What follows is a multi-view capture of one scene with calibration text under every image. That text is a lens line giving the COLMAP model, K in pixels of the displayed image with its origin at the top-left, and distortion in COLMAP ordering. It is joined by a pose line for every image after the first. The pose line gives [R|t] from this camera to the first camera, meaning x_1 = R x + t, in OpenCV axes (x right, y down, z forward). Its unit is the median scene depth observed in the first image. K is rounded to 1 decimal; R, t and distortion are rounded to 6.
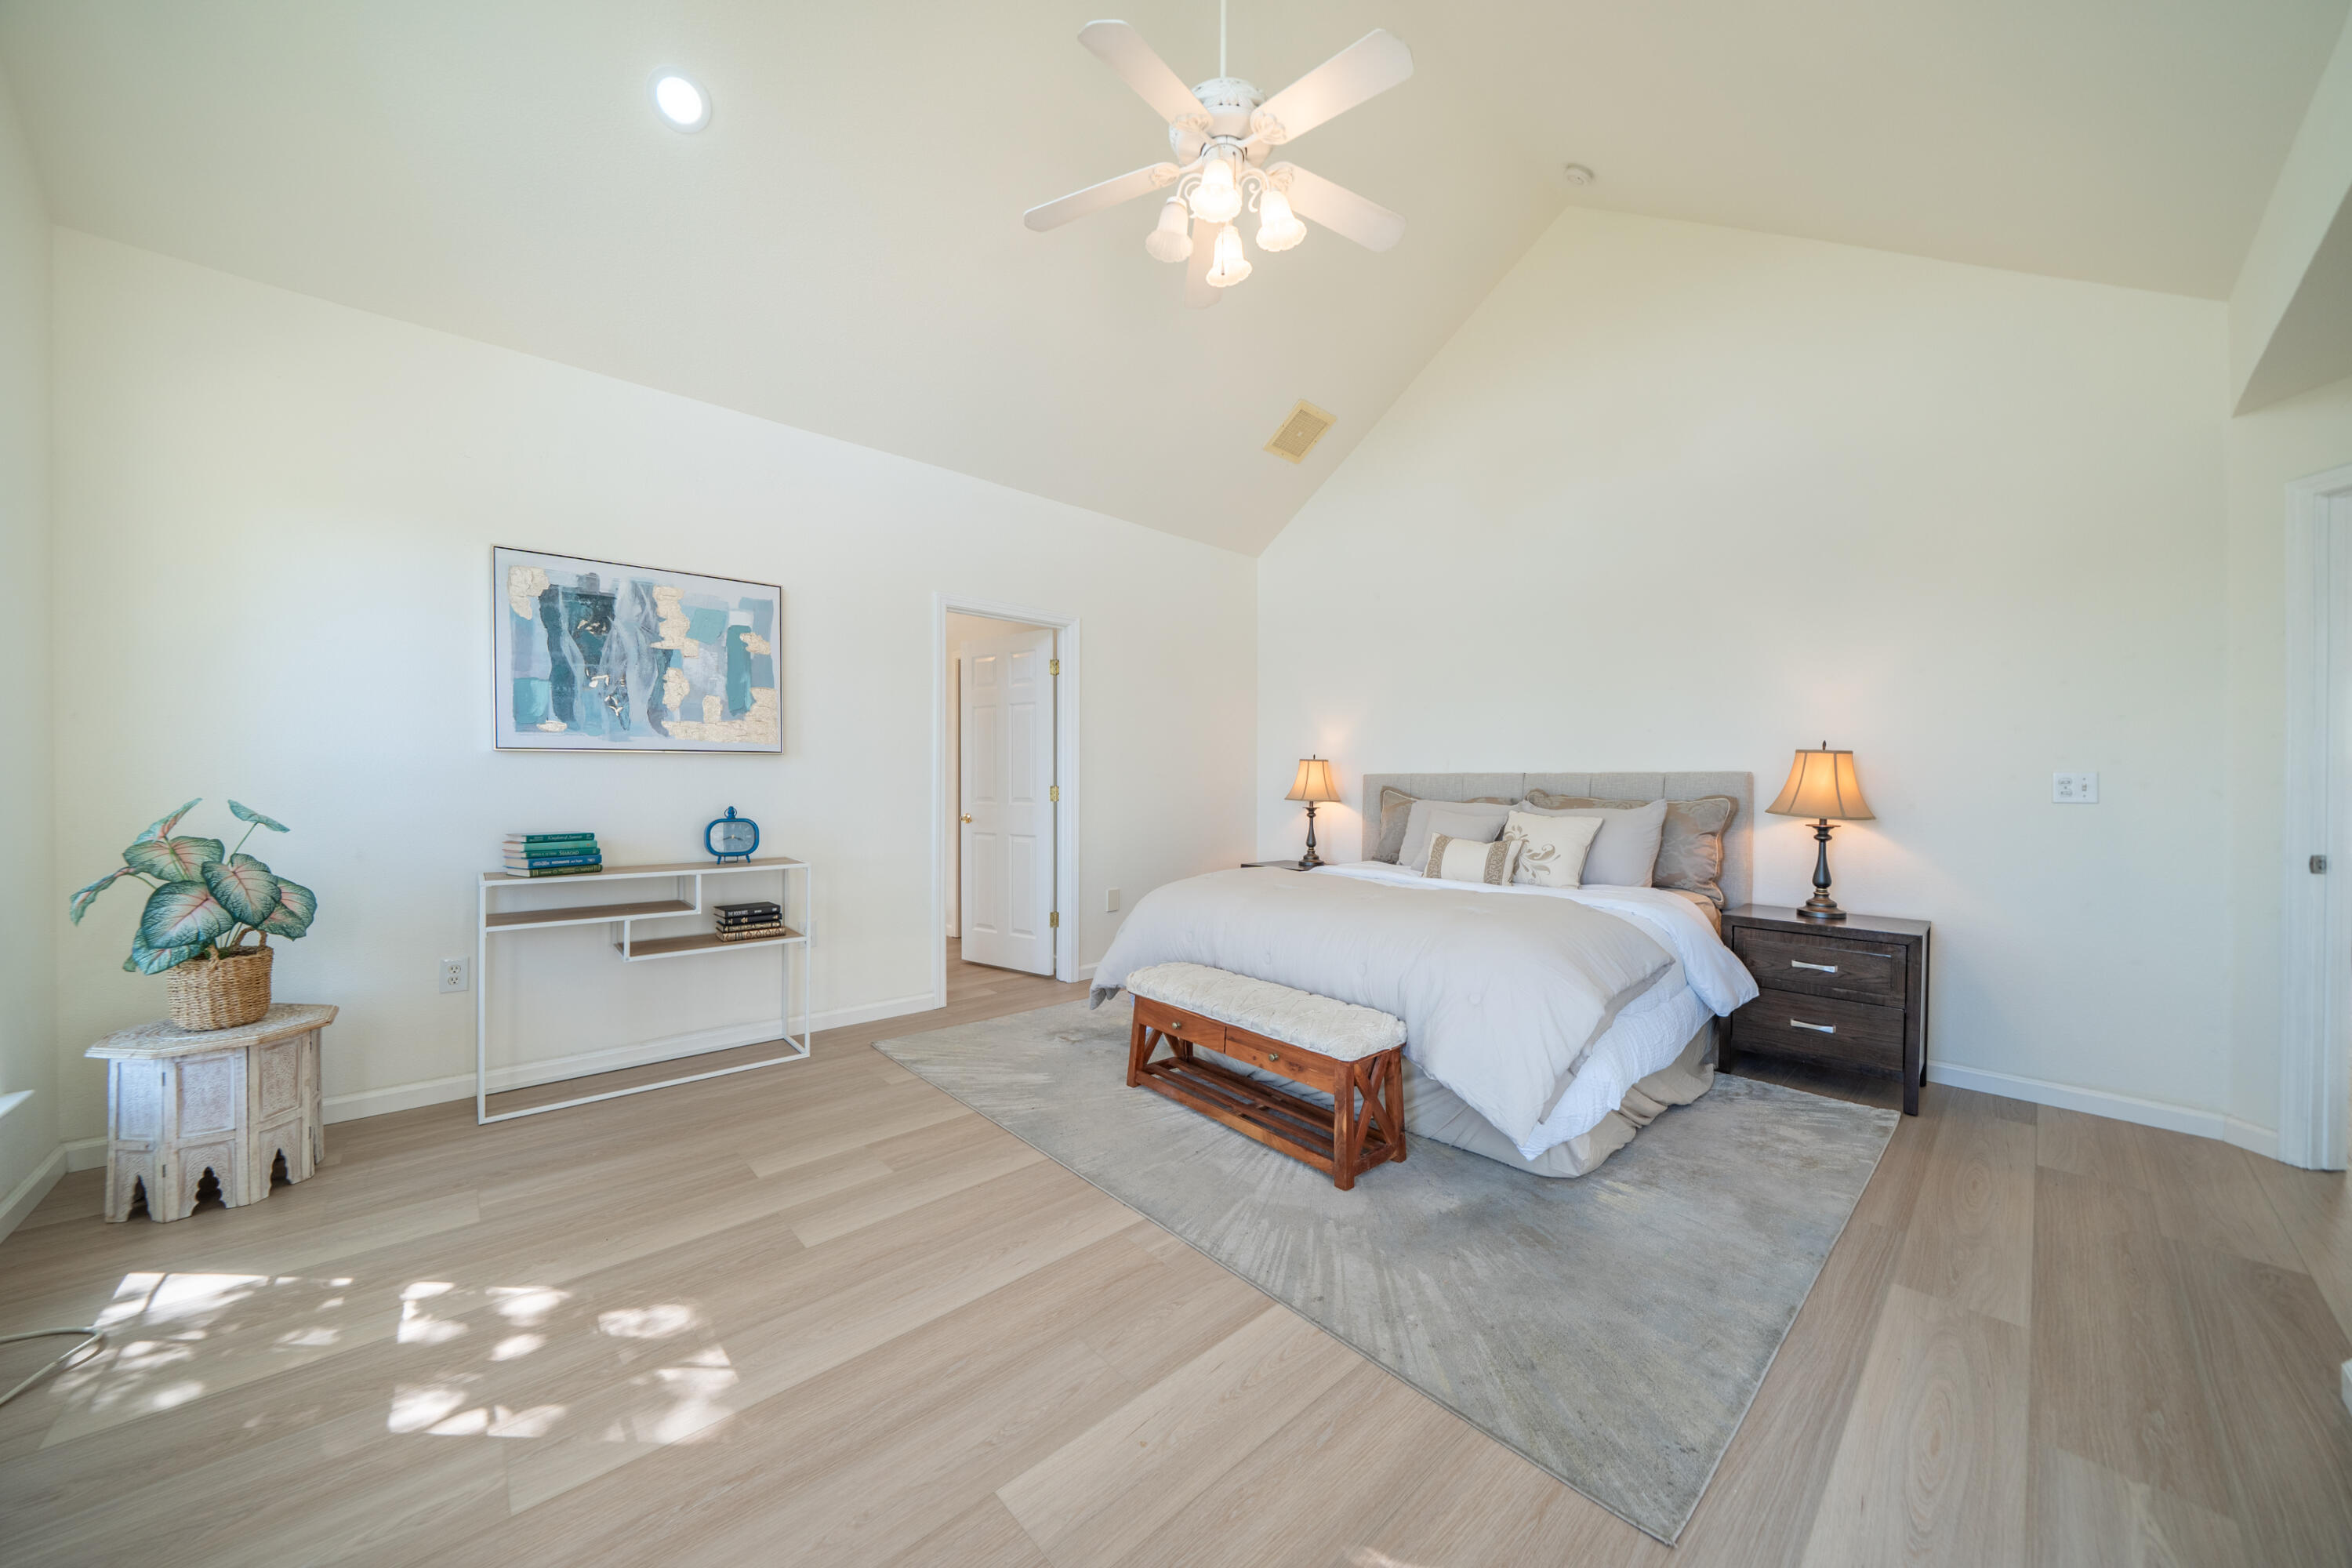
lens RADIAL K [[804.8, 0, 1166.0], [0, 804.8, 785.7], [0, 0, 1]] dist [-0.004598, 0.000167]
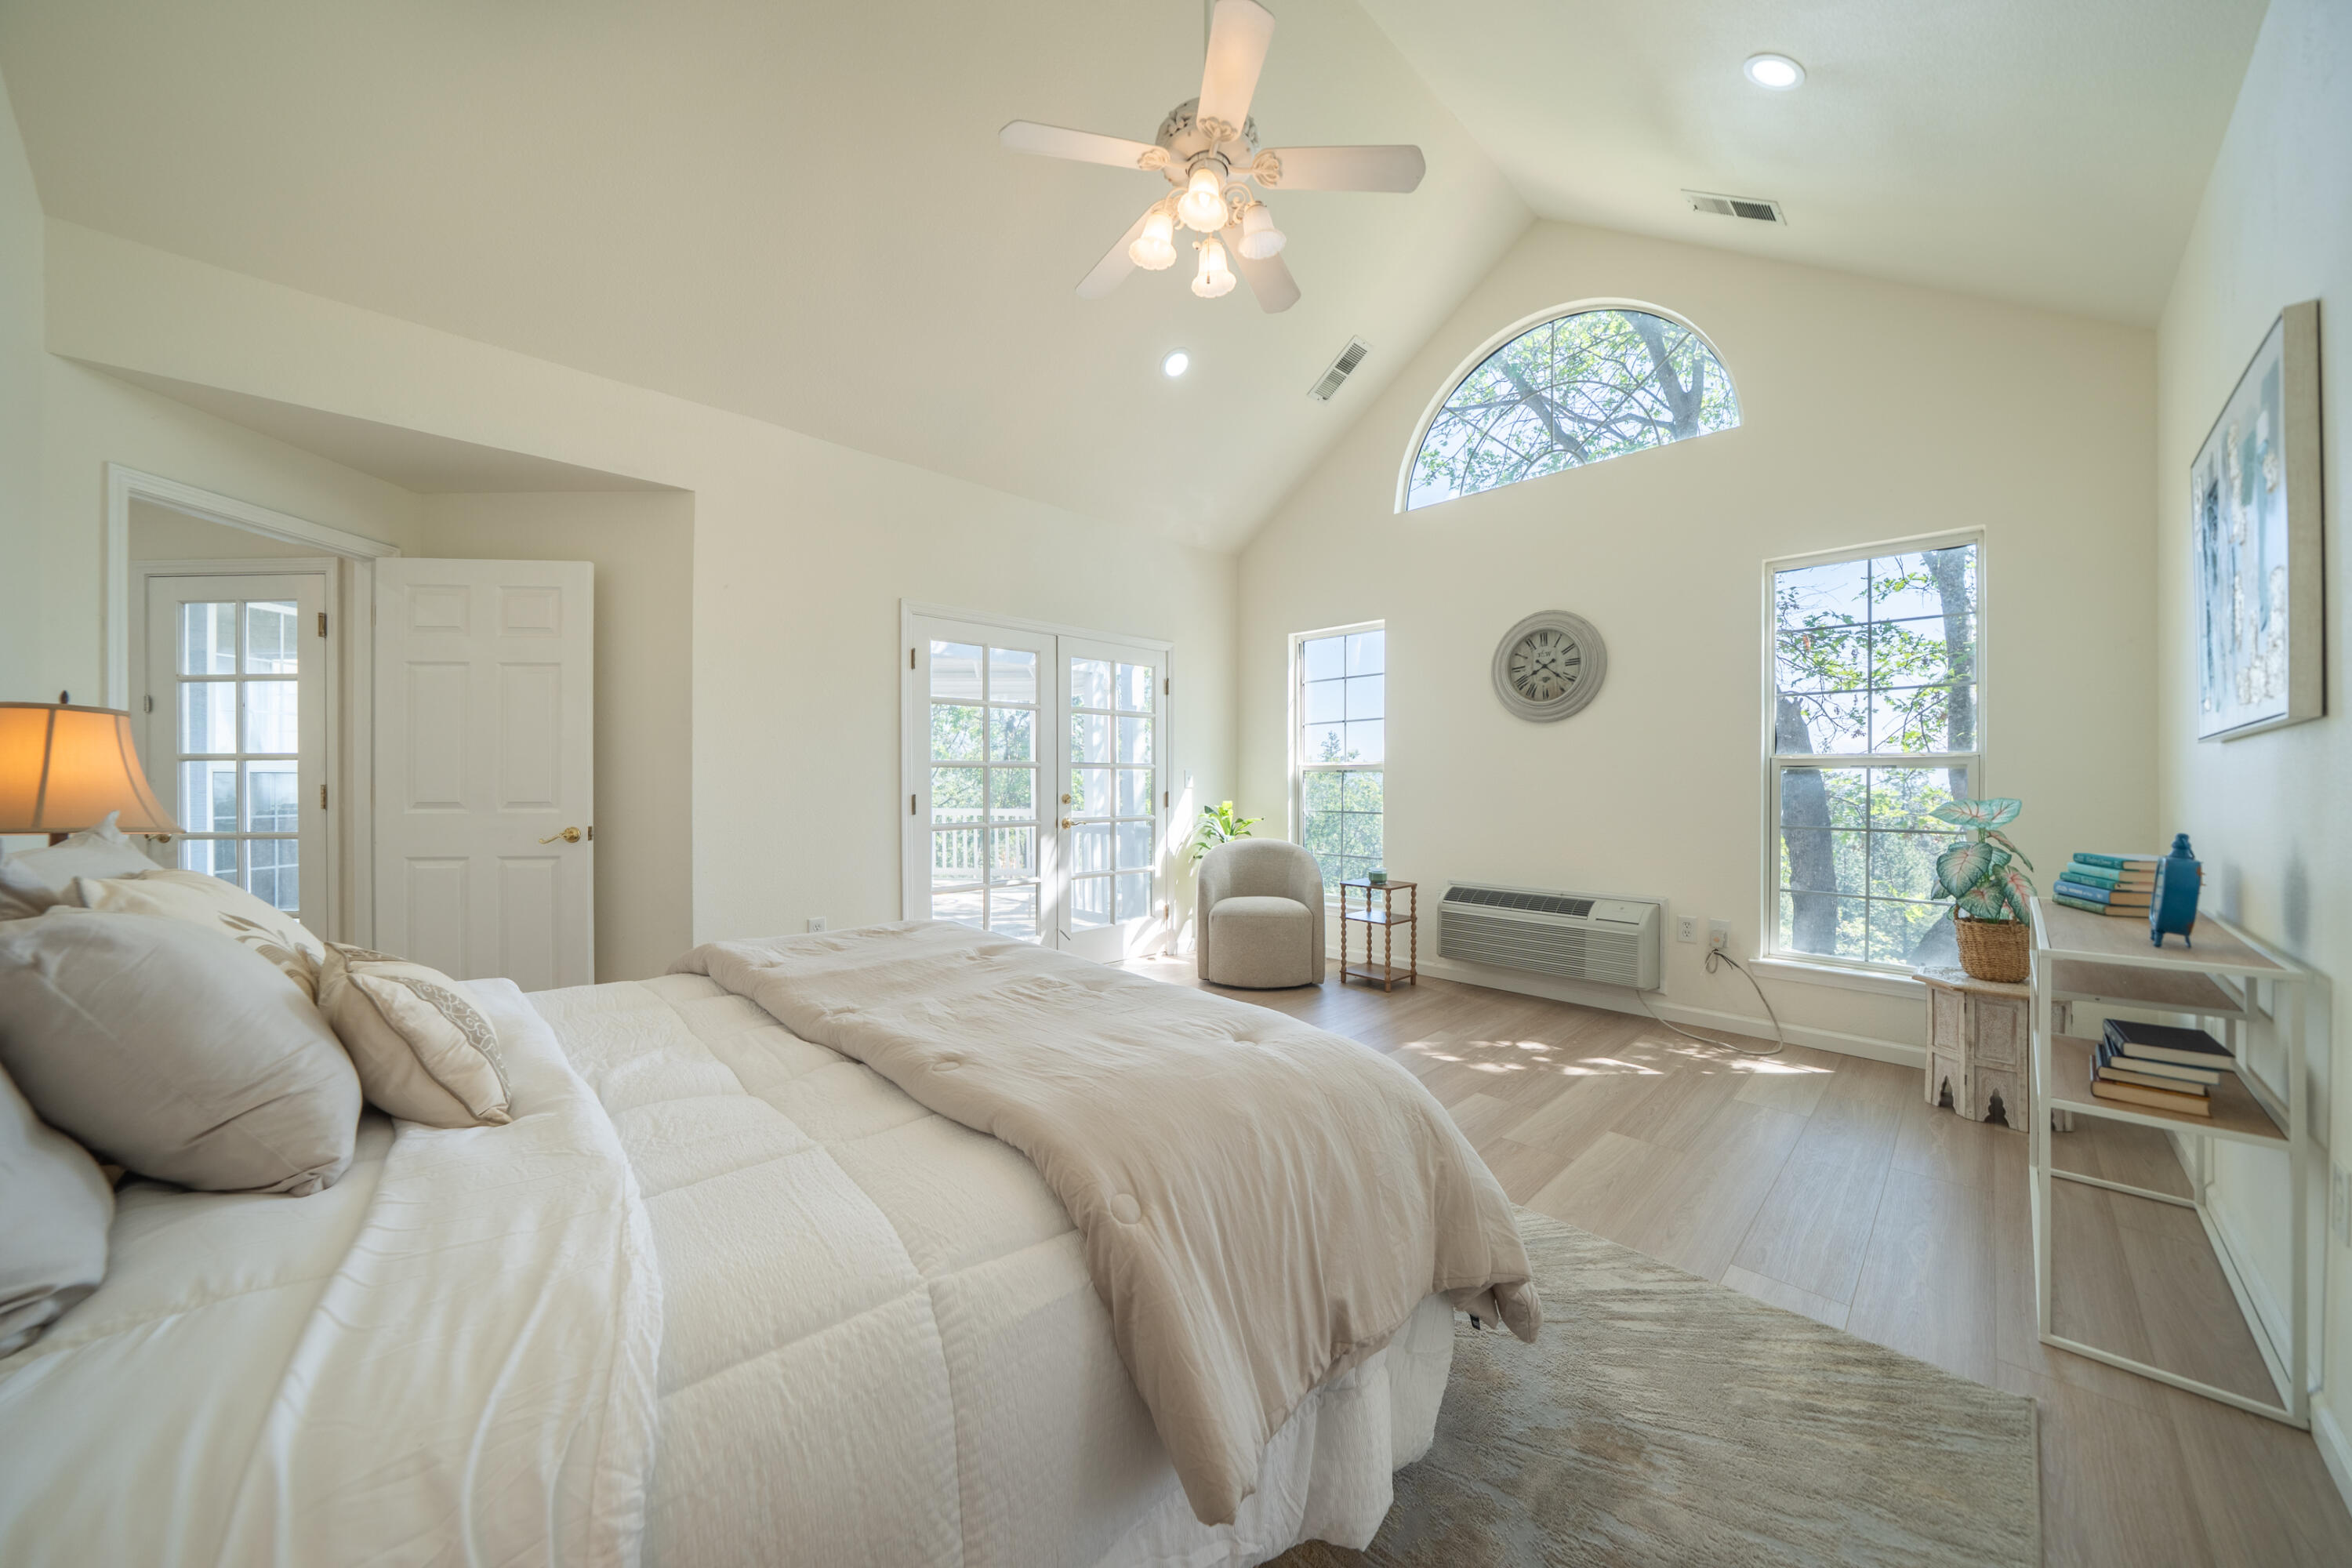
lens RADIAL K [[804.8, 0, 1166.0], [0, 804.8, 785.7], [0, 0, 1]] dist [-0.004598, 0.000167]
pose [[-0.999364, -0.004564, -0.035358, 0.121588], [-0.004652, 0.999986, 0.002404, -0.002125], [0.035347, 0.002567, -0.999372, 1.581264]]
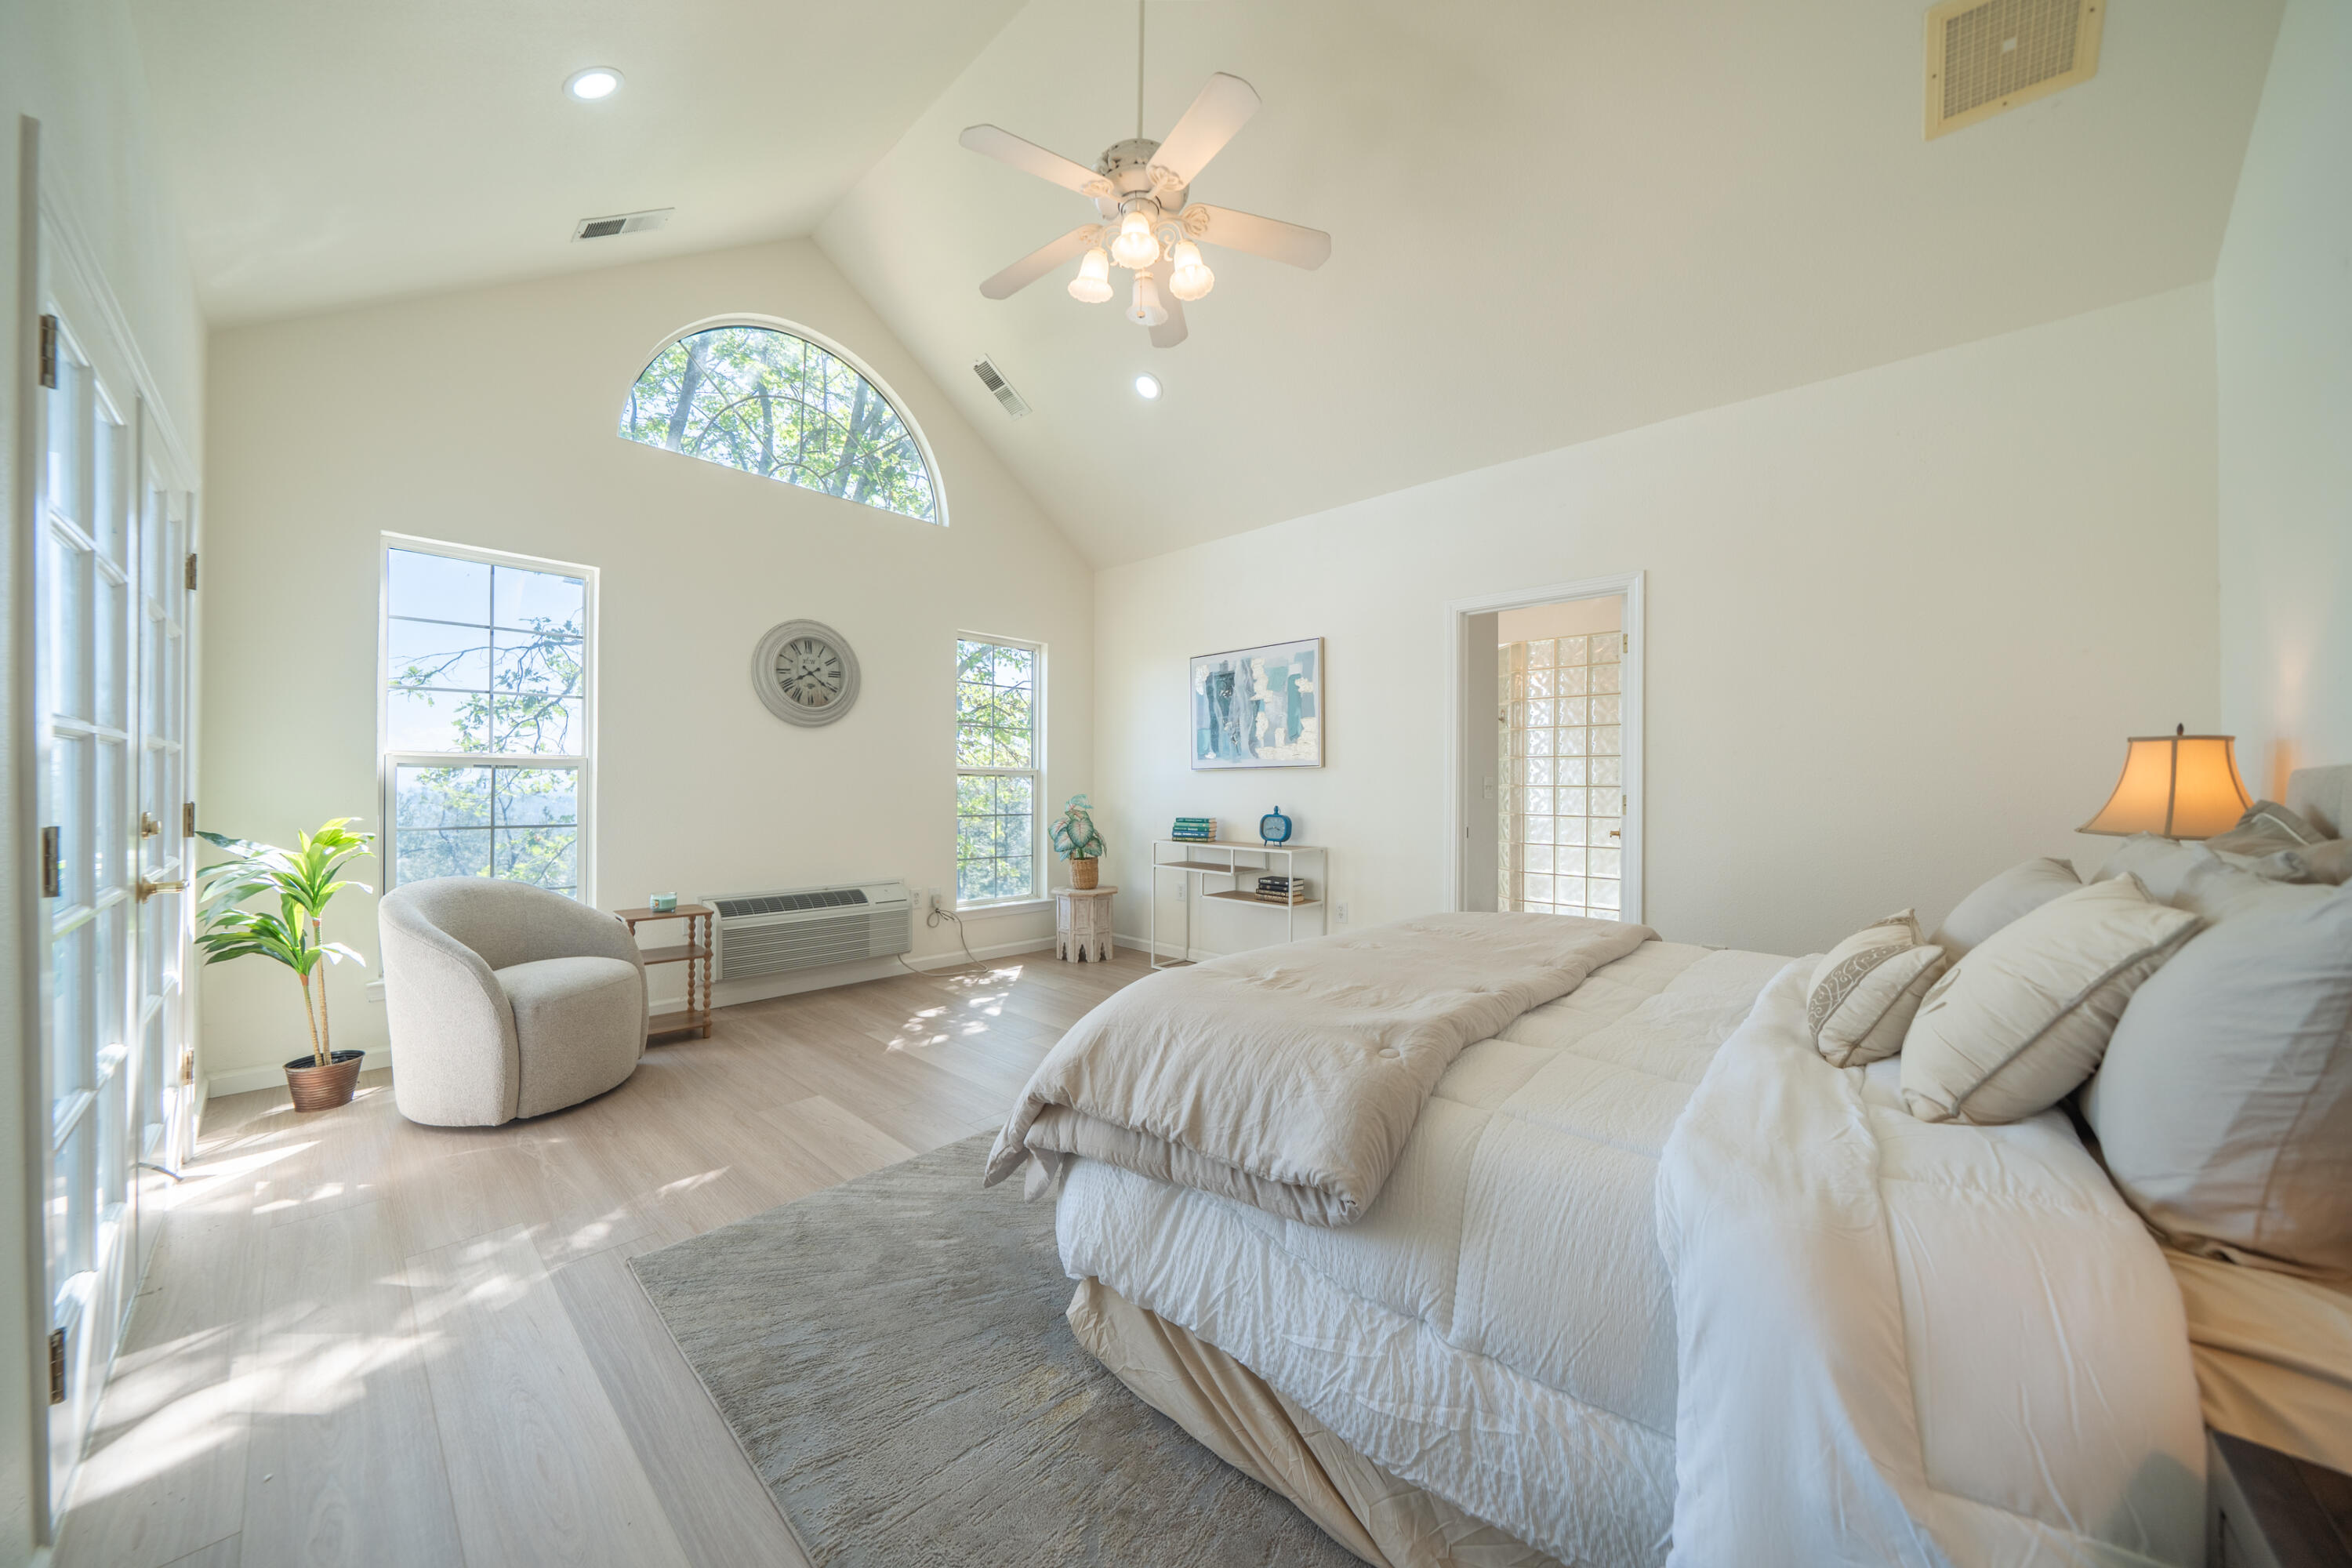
lens RADIAL K [[804.8, 0, 1166.0], [0, 804.8, 785.7], [0, 0, 1]] dist [-0.004598, 0.000167]
pose [[0.081546, 0.000795, -0.996669, 0.905726], [-0.005828, 0.999983, 0.000321, -0.009910], [0.996653, 0.005783, 0.081549, 0.745853]]
